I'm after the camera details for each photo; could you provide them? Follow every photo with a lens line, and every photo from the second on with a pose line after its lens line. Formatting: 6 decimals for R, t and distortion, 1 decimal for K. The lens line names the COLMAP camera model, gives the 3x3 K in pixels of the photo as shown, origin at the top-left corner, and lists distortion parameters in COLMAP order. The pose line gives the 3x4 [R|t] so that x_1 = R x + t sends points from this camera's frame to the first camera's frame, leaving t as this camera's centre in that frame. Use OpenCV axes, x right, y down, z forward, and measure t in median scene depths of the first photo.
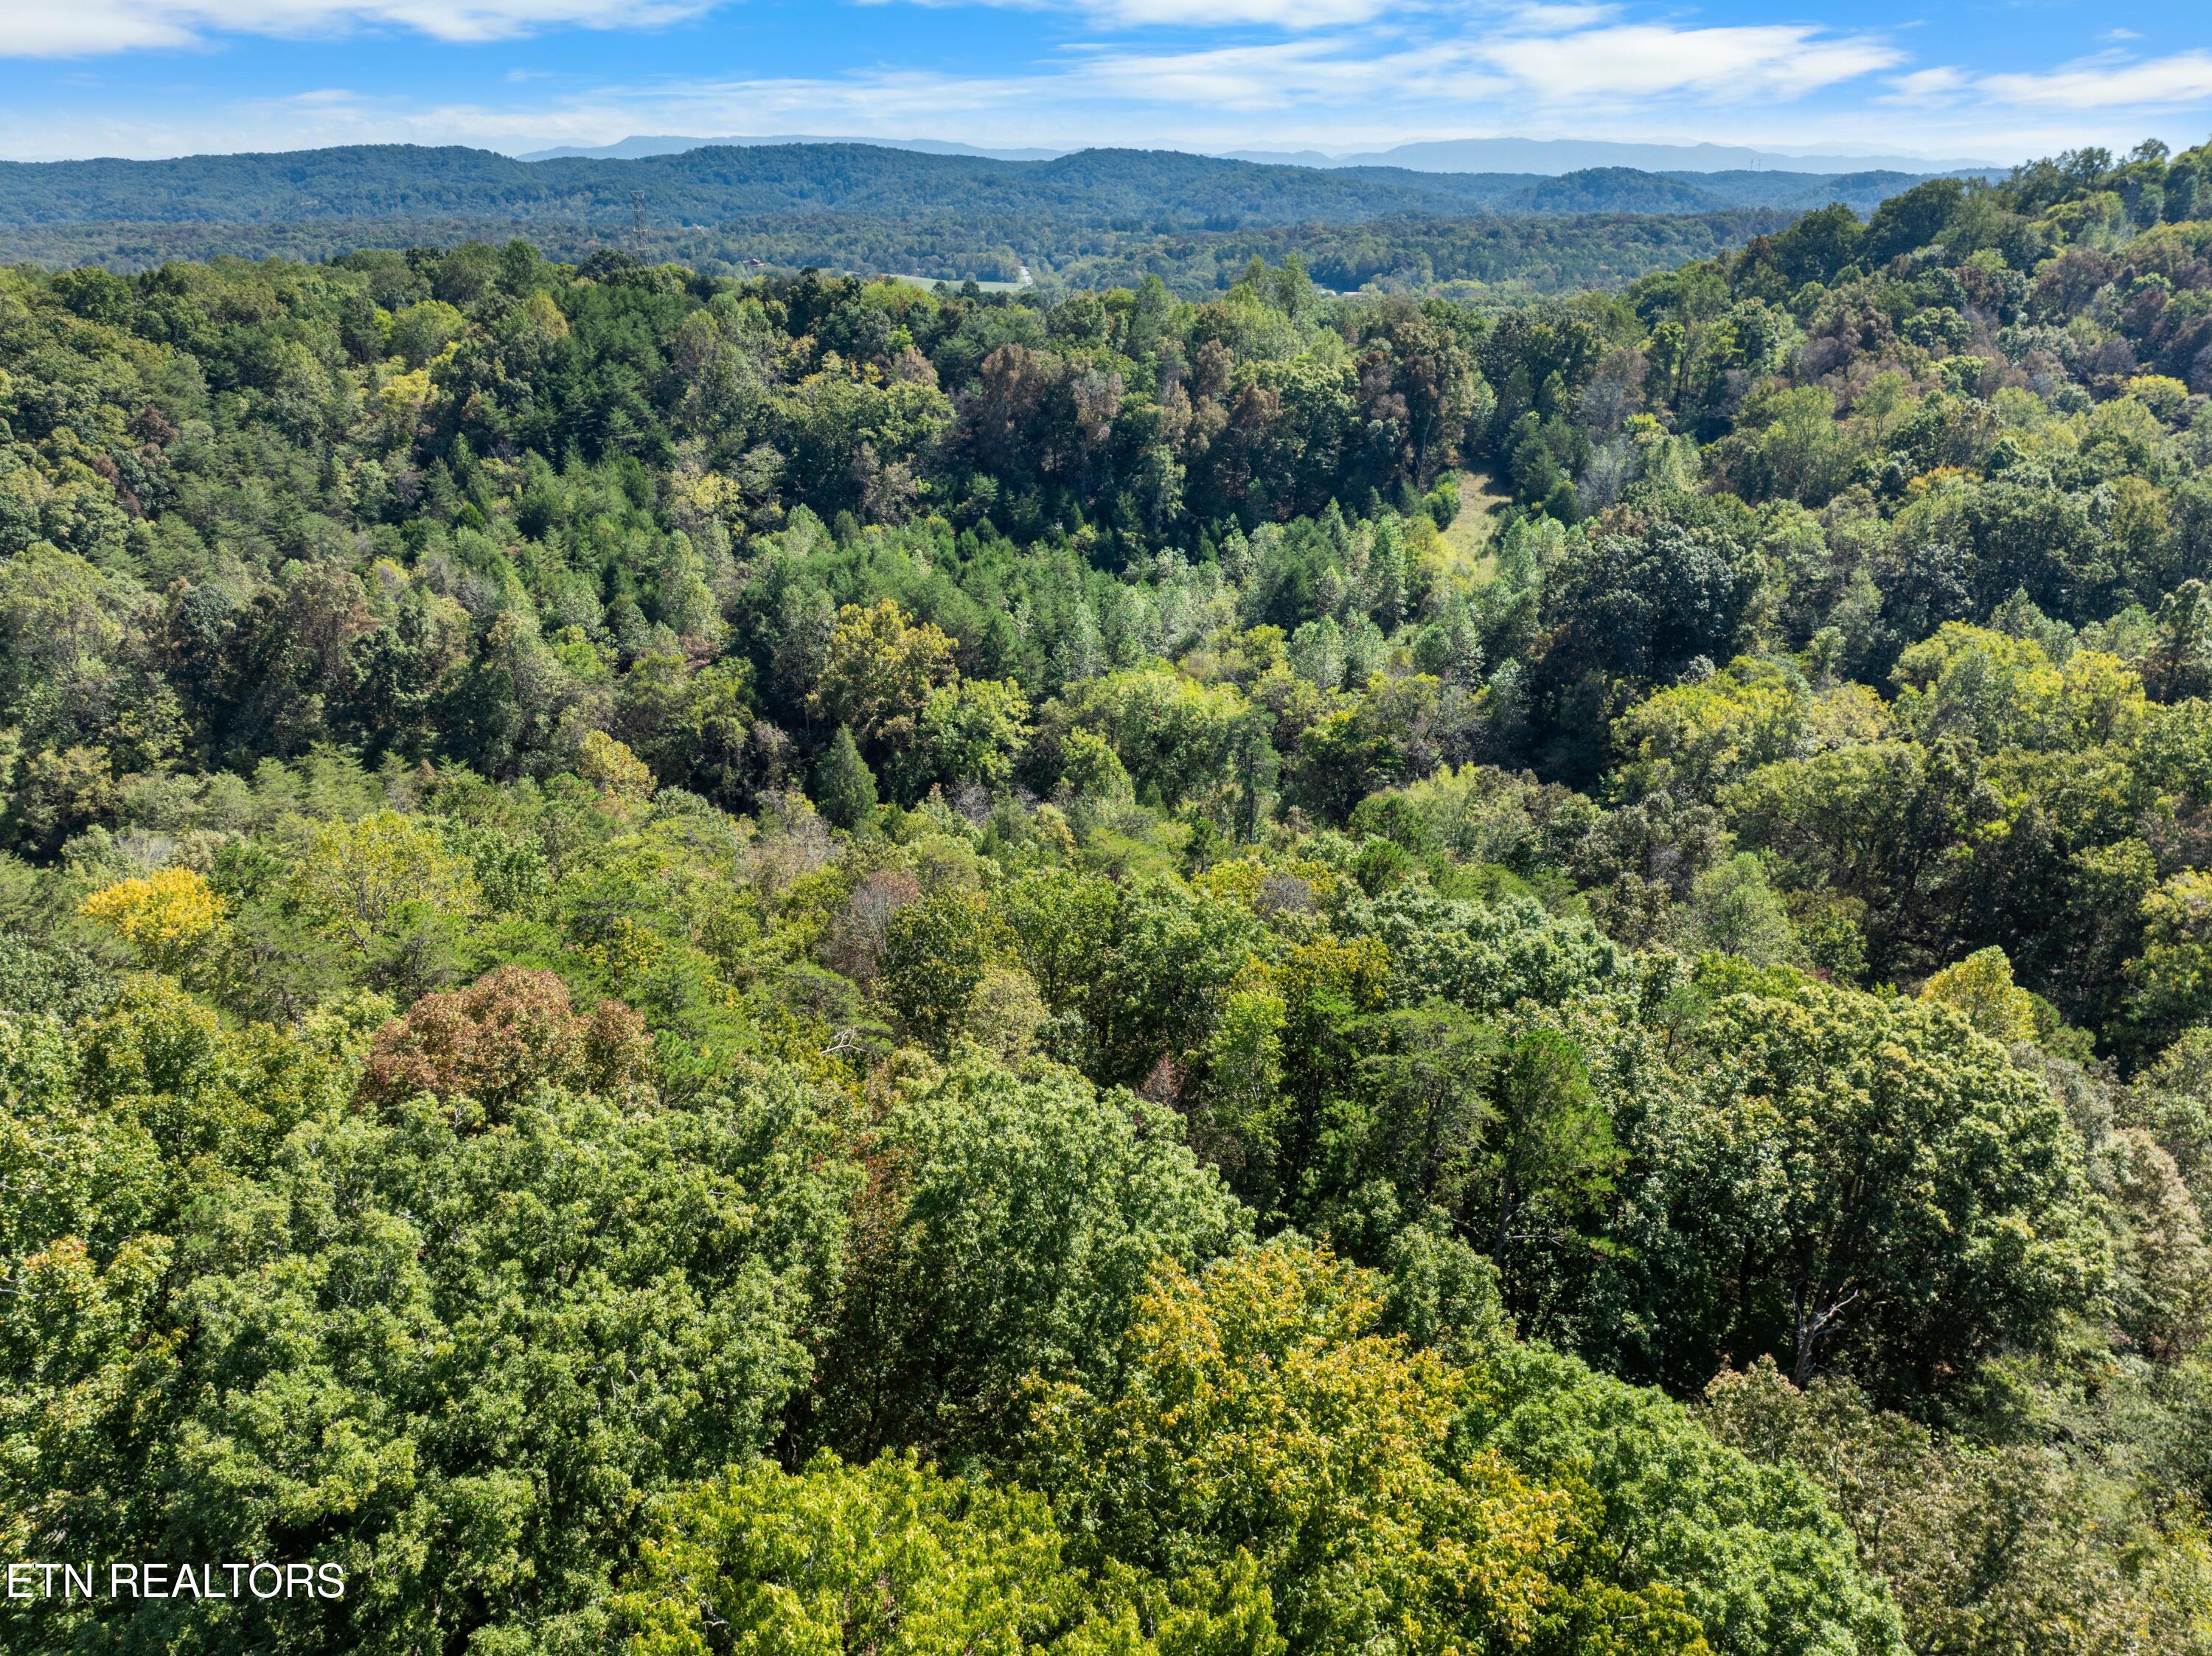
lens RADIAL K [[1558.7, 0, 1110.2], [0, 1558.7, 830.5], [0, 0, 1]] dist [-0.038999, 0.006900]
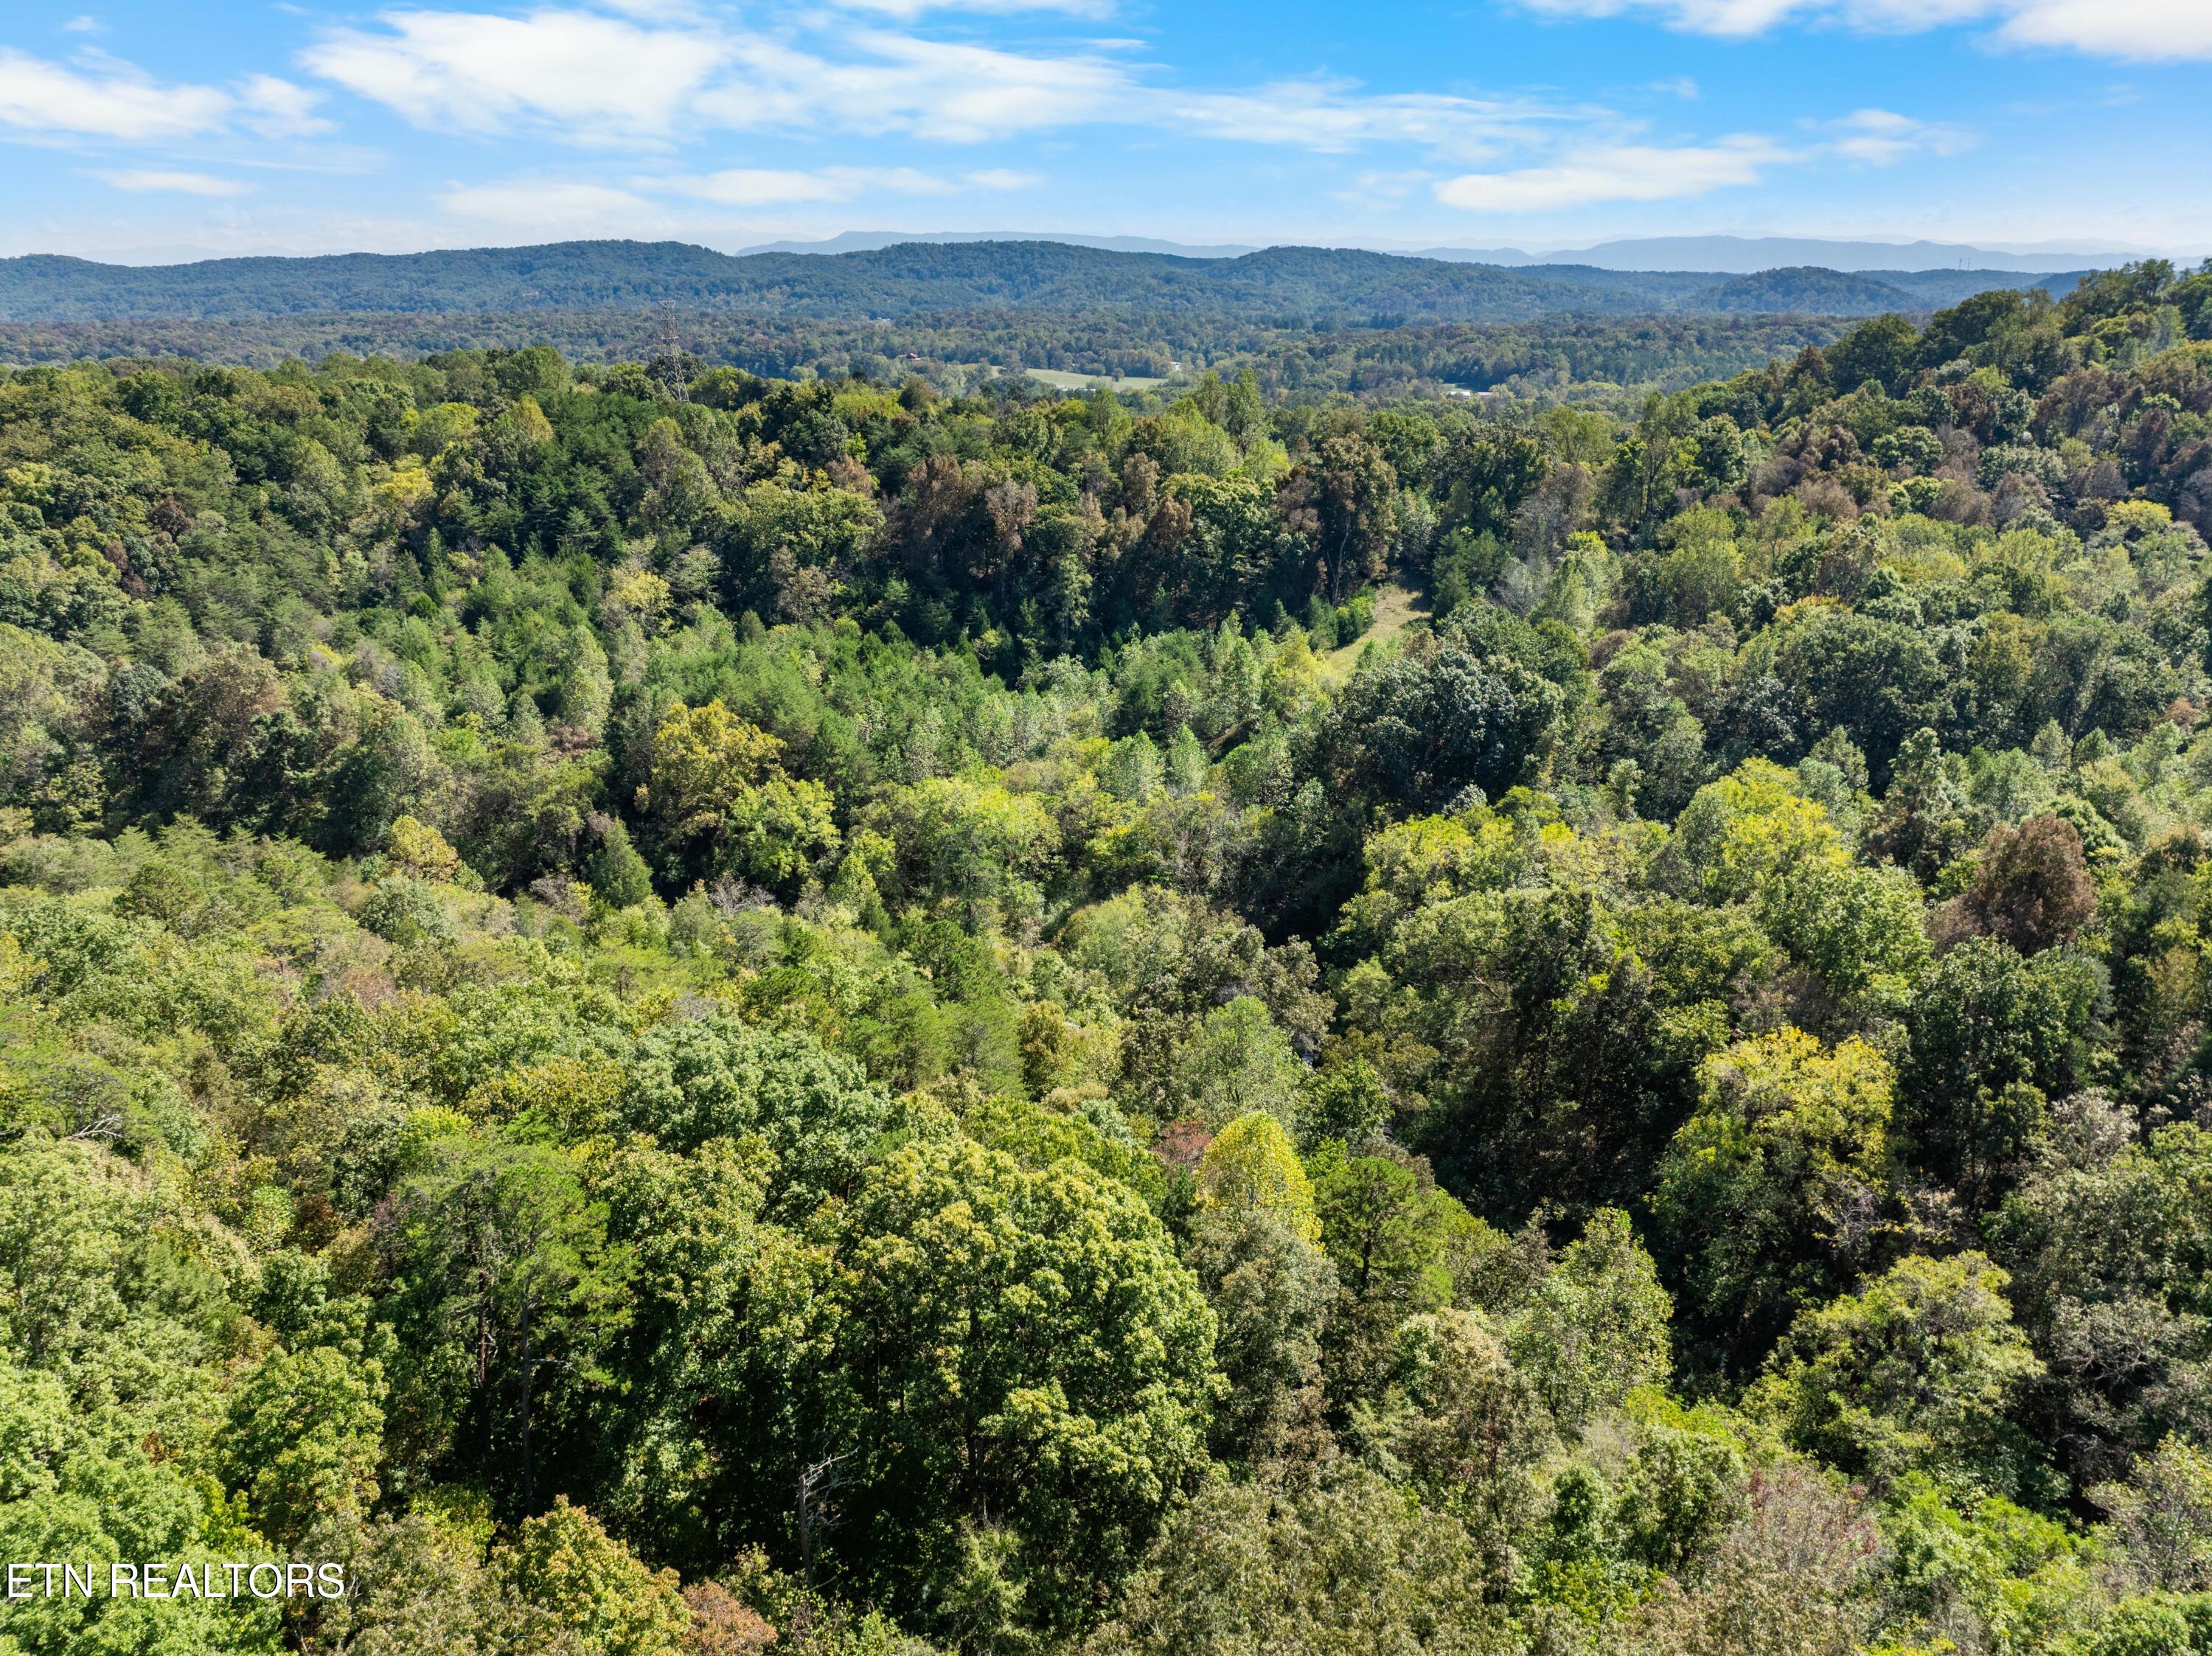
lens RADIAL K [[1560.7, 0, 1111.5], [0, 1560.7, 826.8], [0, 0, 1]] dist [-0.040025, 0.003582]
pose [[0.992670, 0.041880, -0.113365, 0.182707], [-0.048177, 0.997411, -0.053386, -0.015482], [0.110836, 0.058456, 0.992118, -0.004337]]
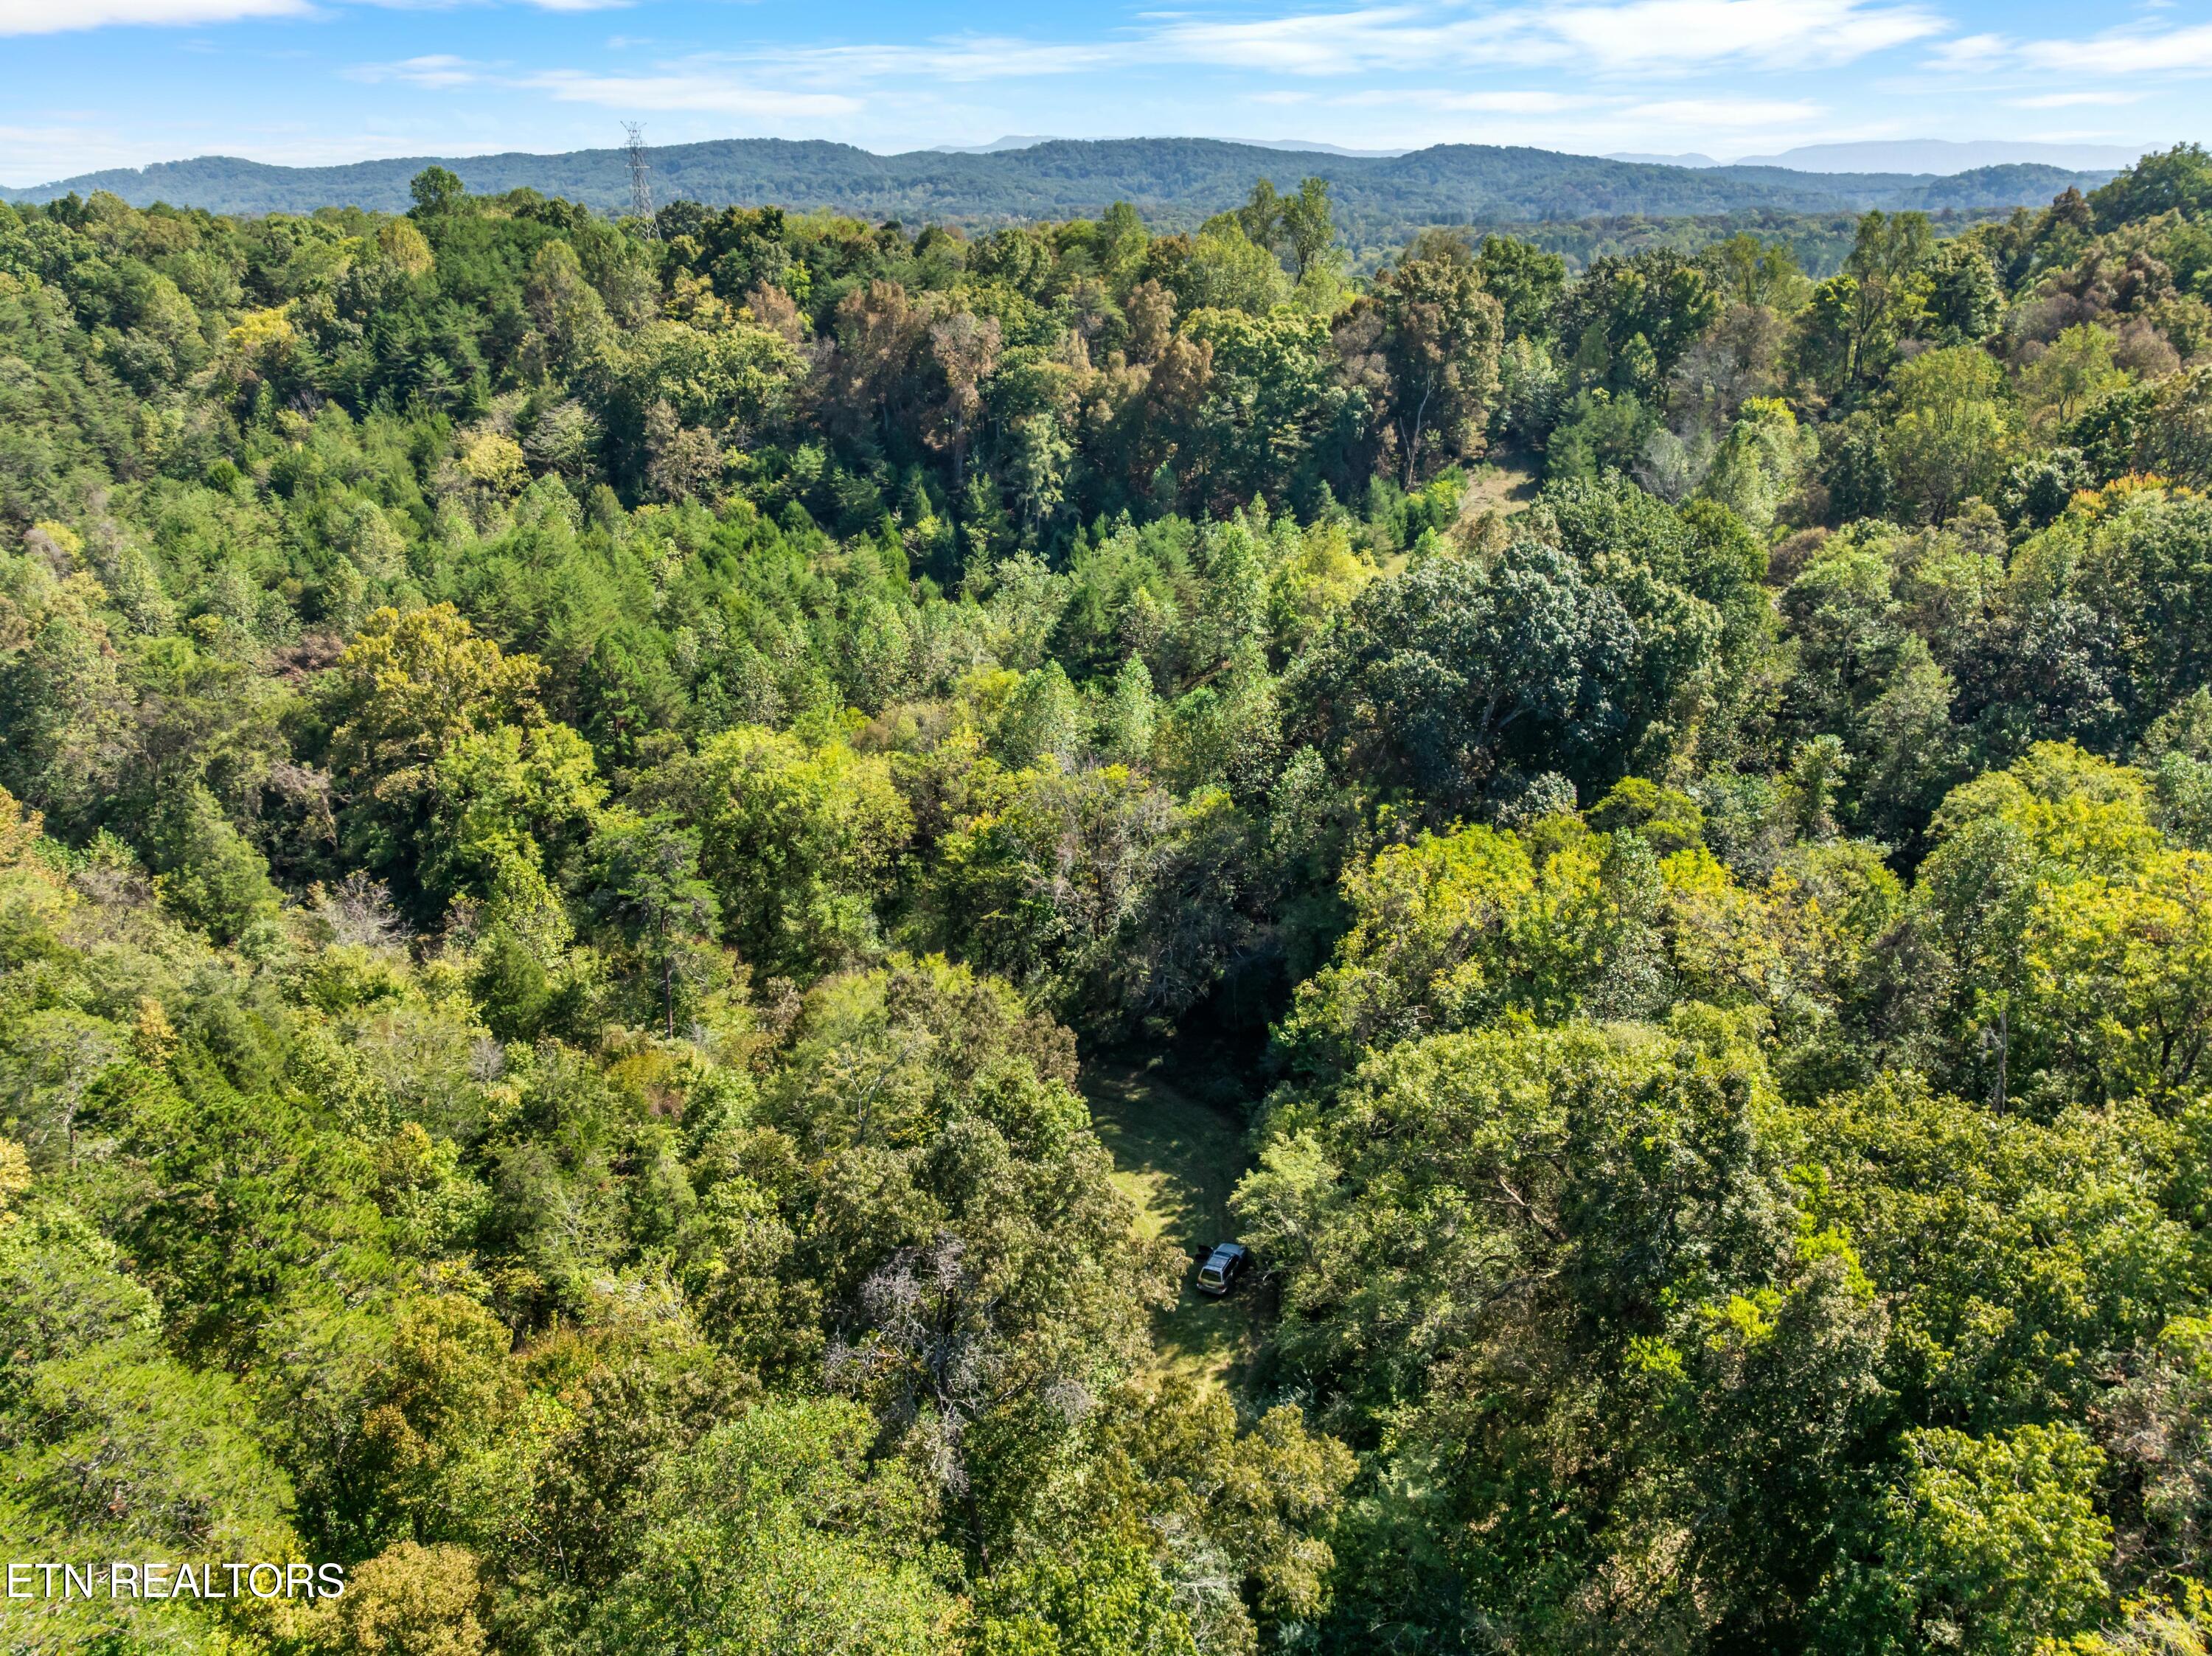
lens RADIAL K [[1560.7, 0, 1111.5], [0, 1560.7, 826.8], [0, 0, 1]] dist [-0.040025, 0.003582]
pose [[0.976025, 0.082457, -0.201432, 0.232241], [-0.083156, 0.996524, 0.005008, -0.056228], [0.201145, 0.011862, 0.979490, 0.273414]]
